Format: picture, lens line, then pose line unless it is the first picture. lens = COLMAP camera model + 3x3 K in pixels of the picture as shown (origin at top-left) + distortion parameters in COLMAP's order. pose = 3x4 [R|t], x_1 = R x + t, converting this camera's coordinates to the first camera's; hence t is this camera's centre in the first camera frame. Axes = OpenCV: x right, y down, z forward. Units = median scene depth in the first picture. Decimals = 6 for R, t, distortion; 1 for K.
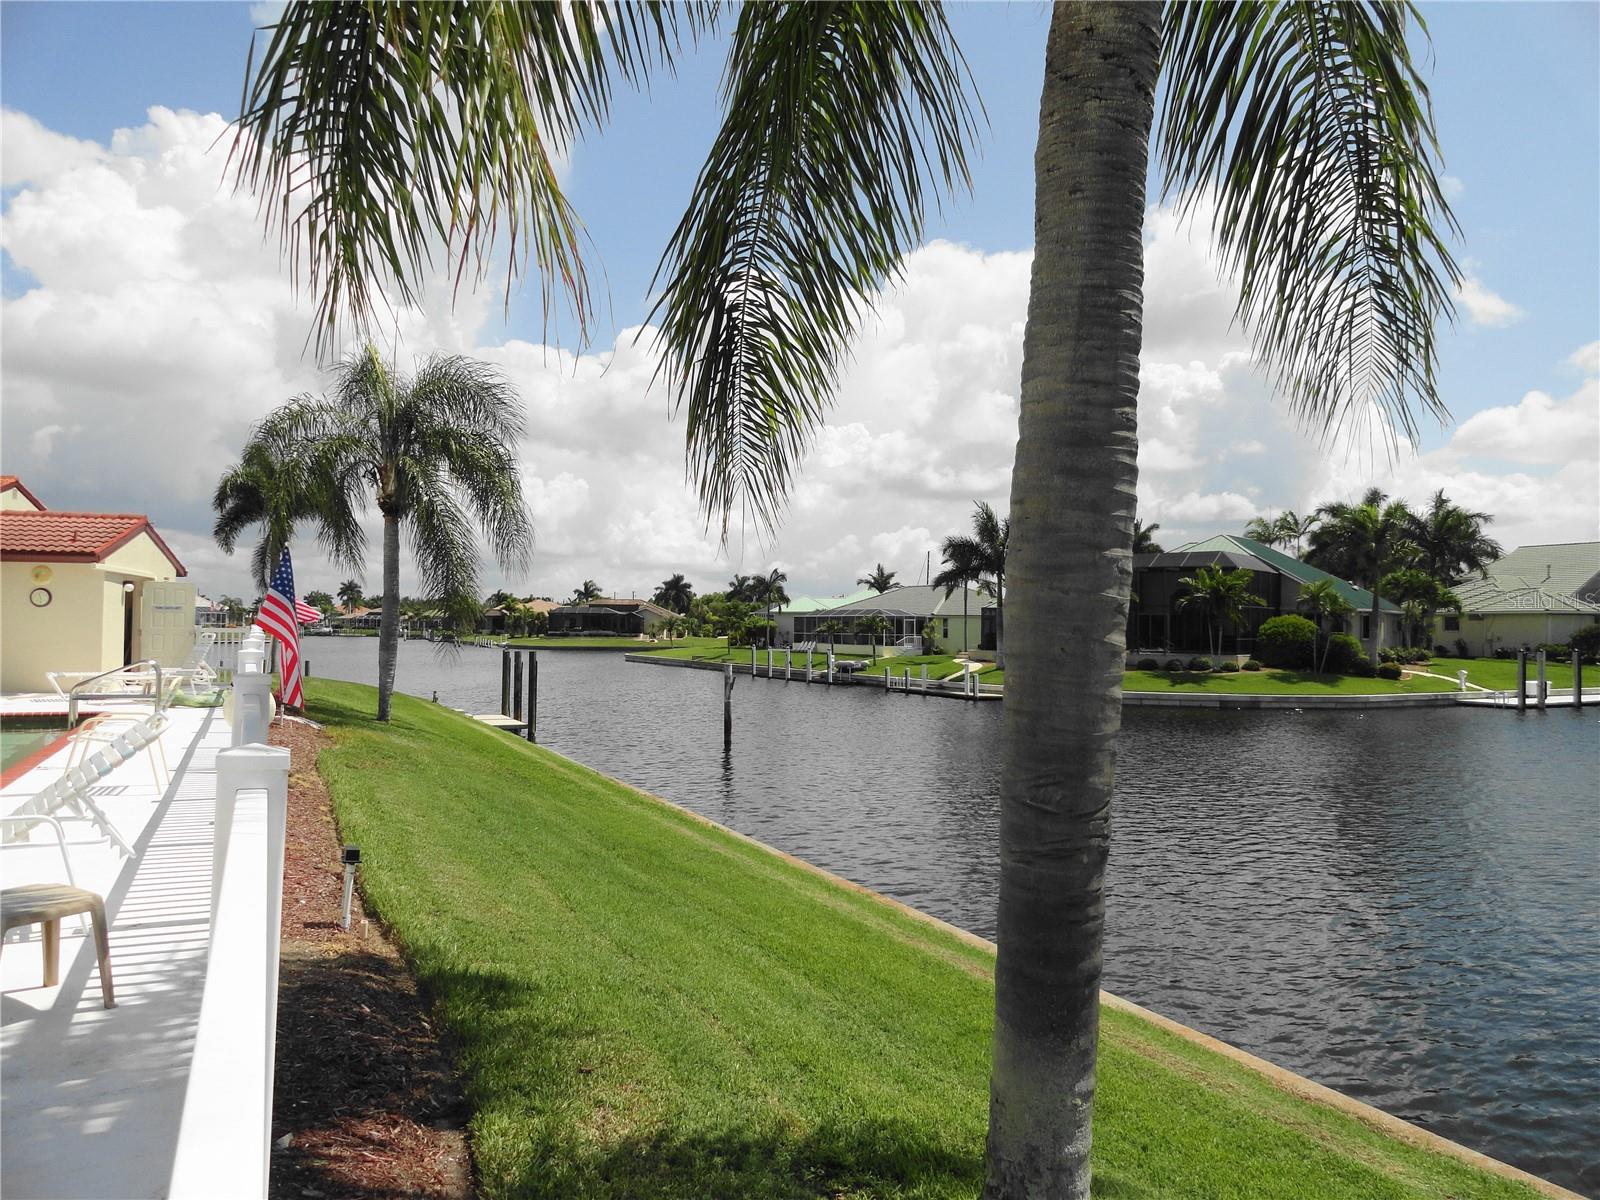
lens RADIAL K [[1109.1, 0, 800.0], [0, 1109.1, 600.0], [0, 0, 1]] dist [-0.032968, 0.001913]
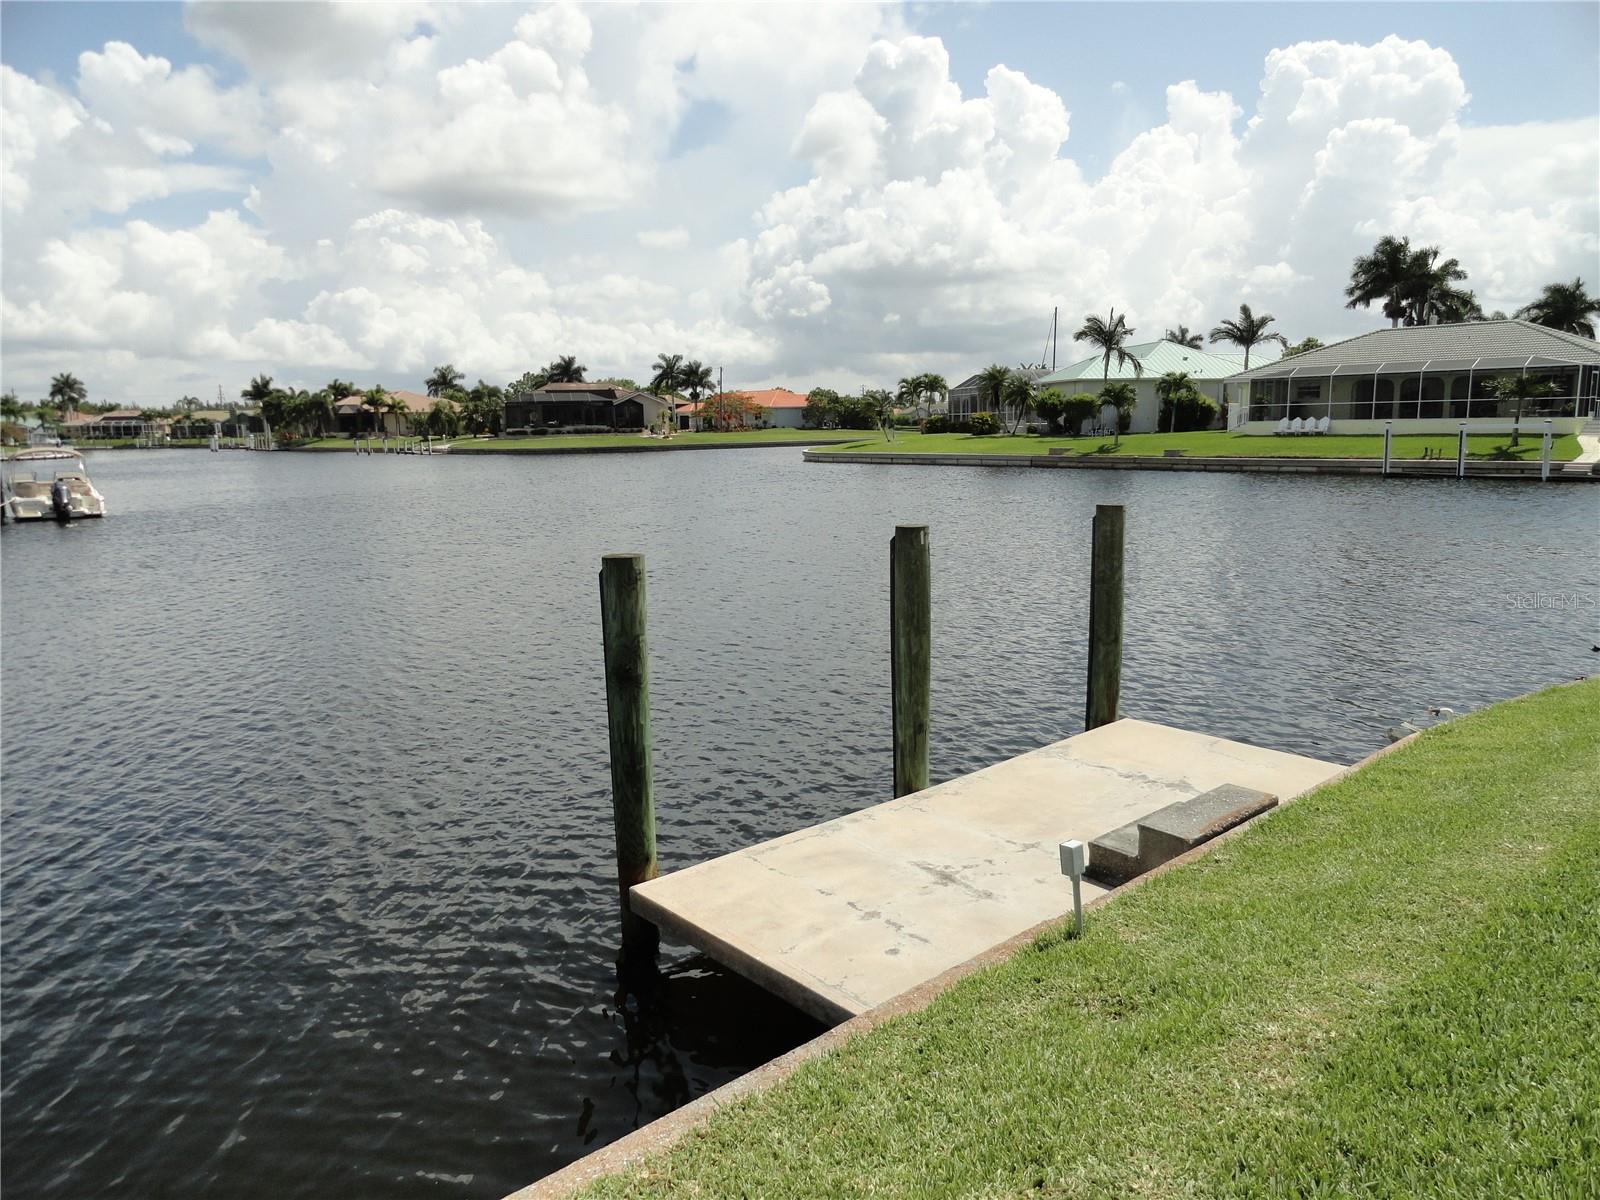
lens RADIAL K [[1109.6, 0, 800.0], [0, 1109.6, 600.0], [0, 0, 1]] dist [-0.013659, 0.033571]
pose [[0.961930, -0.072143, 0.263603, -0.248599], [0.023381, 0.982718, 0.183629, 0.009814], [-0.272295, -0.170475, 0.946992, 0.243471]]
